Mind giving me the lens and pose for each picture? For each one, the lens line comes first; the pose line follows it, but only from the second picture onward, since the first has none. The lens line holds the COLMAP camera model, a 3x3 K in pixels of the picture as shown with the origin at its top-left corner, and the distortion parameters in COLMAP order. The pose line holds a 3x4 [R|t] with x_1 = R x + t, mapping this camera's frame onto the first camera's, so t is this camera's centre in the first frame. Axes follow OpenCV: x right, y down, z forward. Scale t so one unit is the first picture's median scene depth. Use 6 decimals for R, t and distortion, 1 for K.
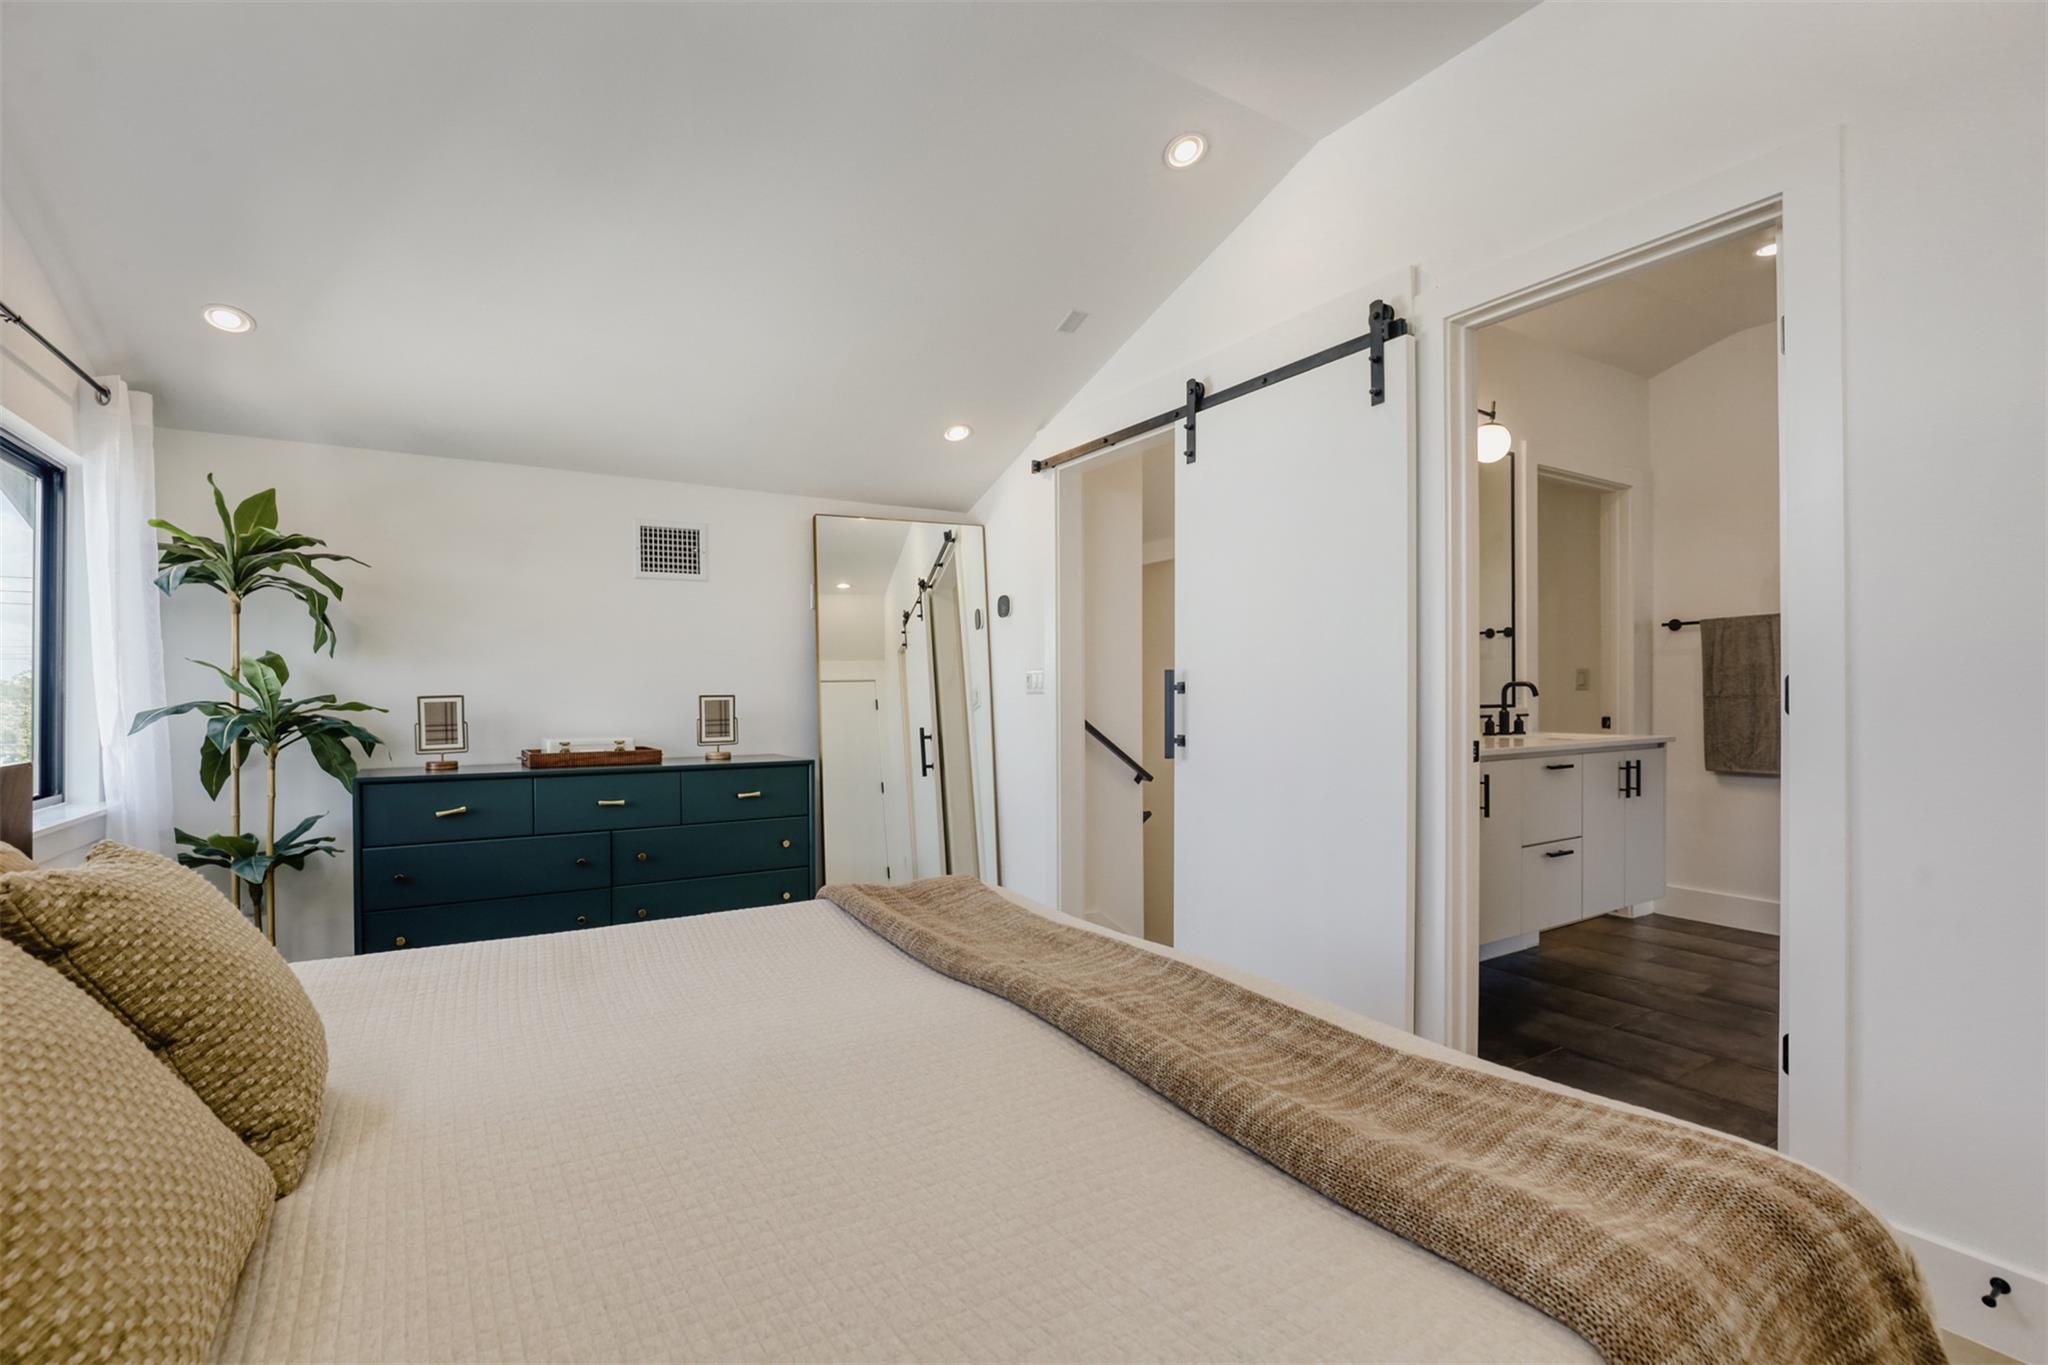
lens RADIAL K [[929.6, 0, 1011.6], [0, 929.6, 687.2], [0, 0, 1]] dist [-0.014661, 0.004380]
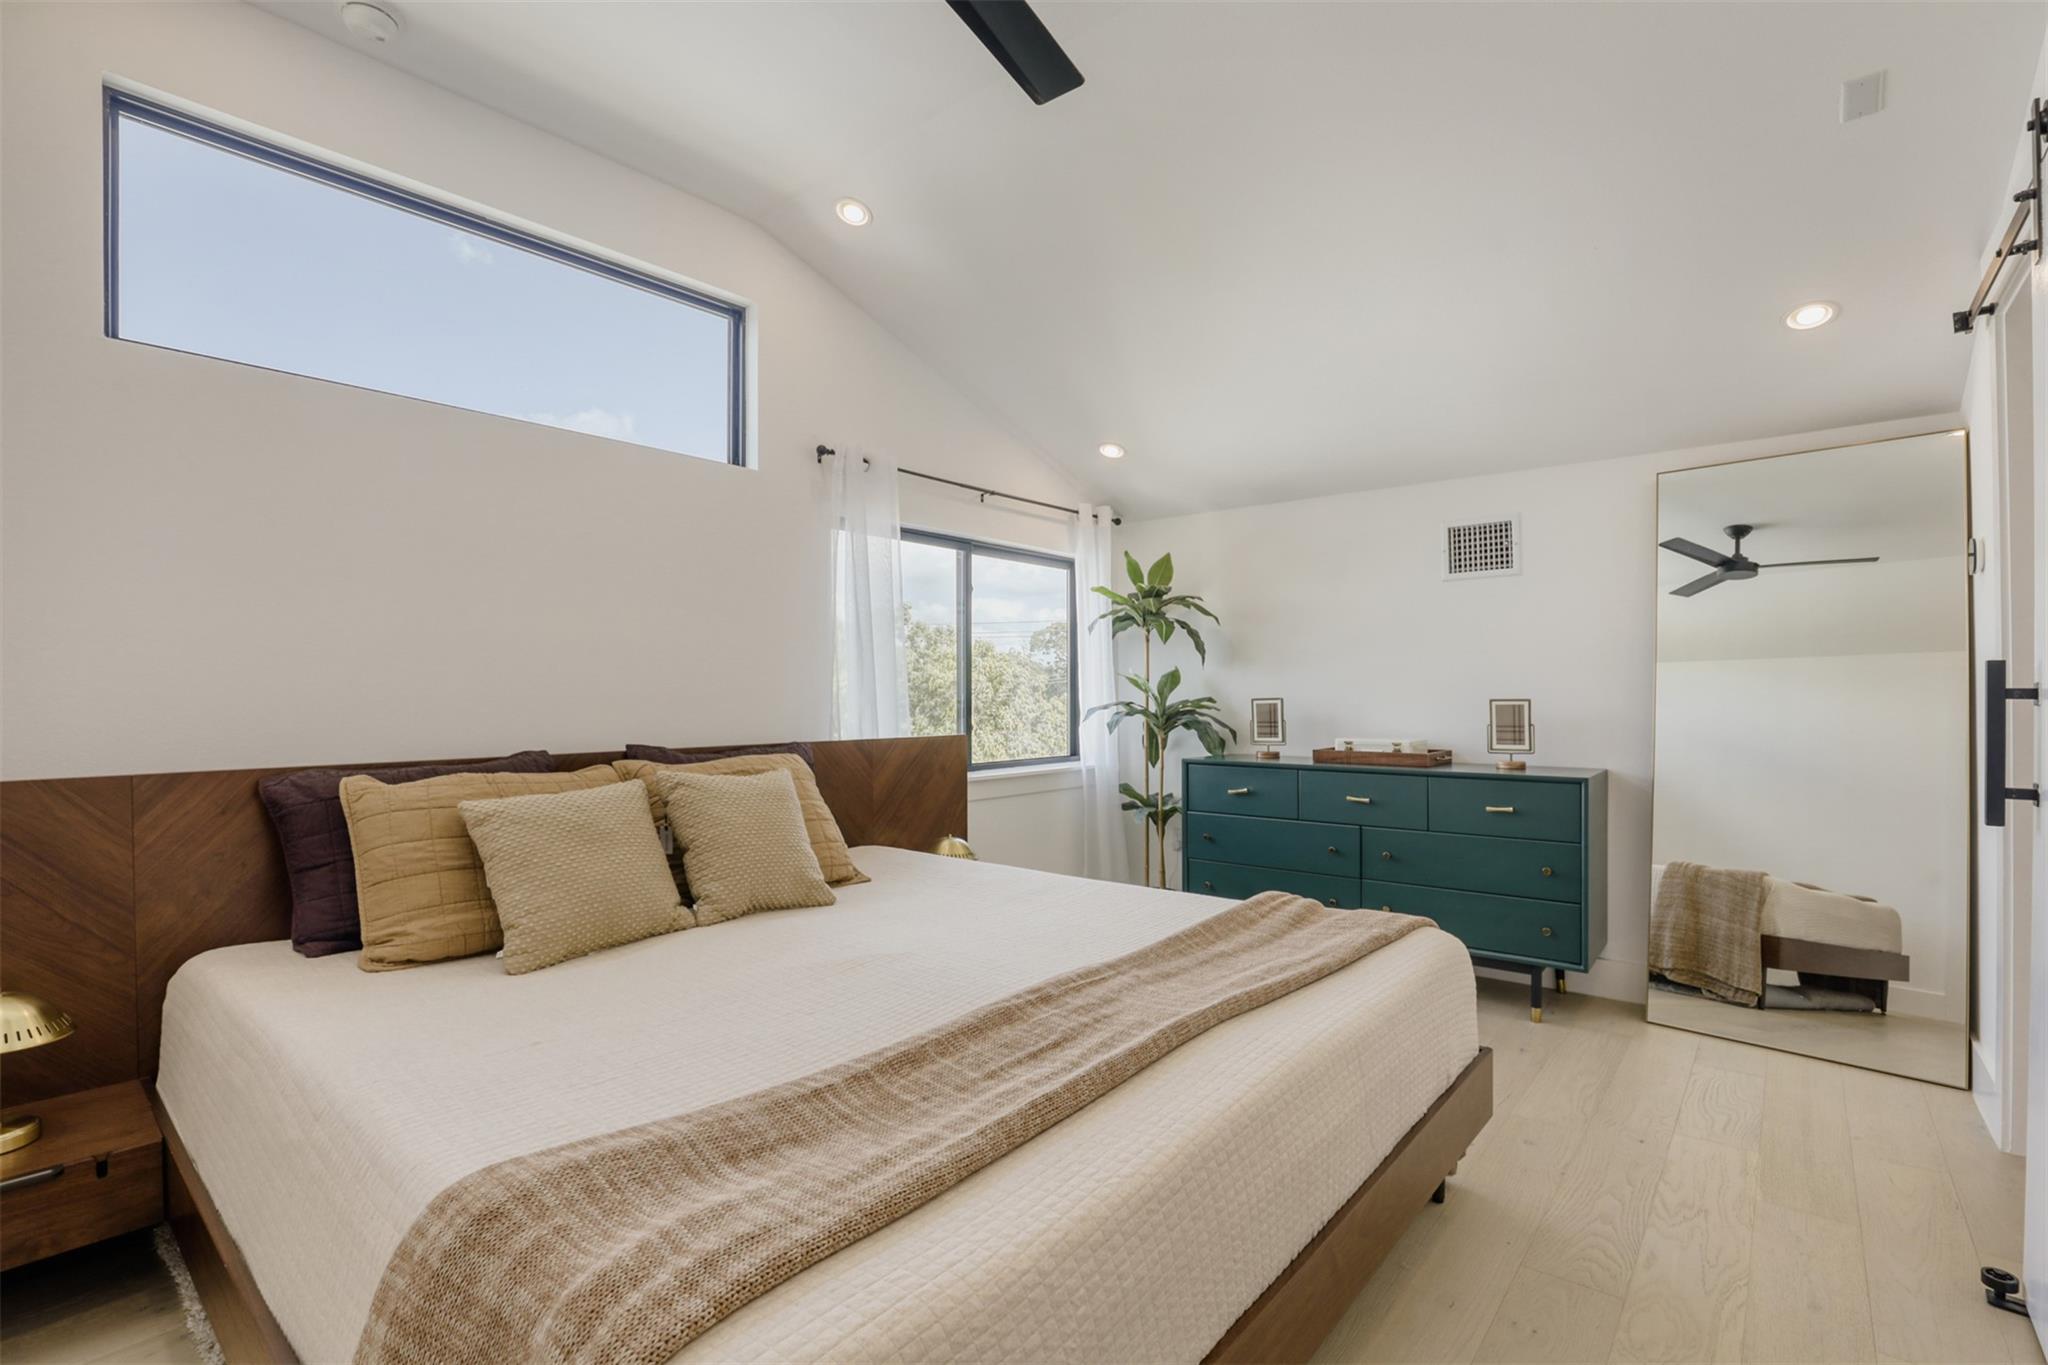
lens RADIAL K [[929.6, 0, 1019.7], [0, 929.6, 682.8], [0, 0, 1]] dist [-0.014661, 0.004380]
pose [[0.347678, -0.011322, -0.937545, 0.404090], [0.003783, 0.999936, -0.010672, 0.000485], [0.937606, 0.000164, 0.347699, 0.246193]]
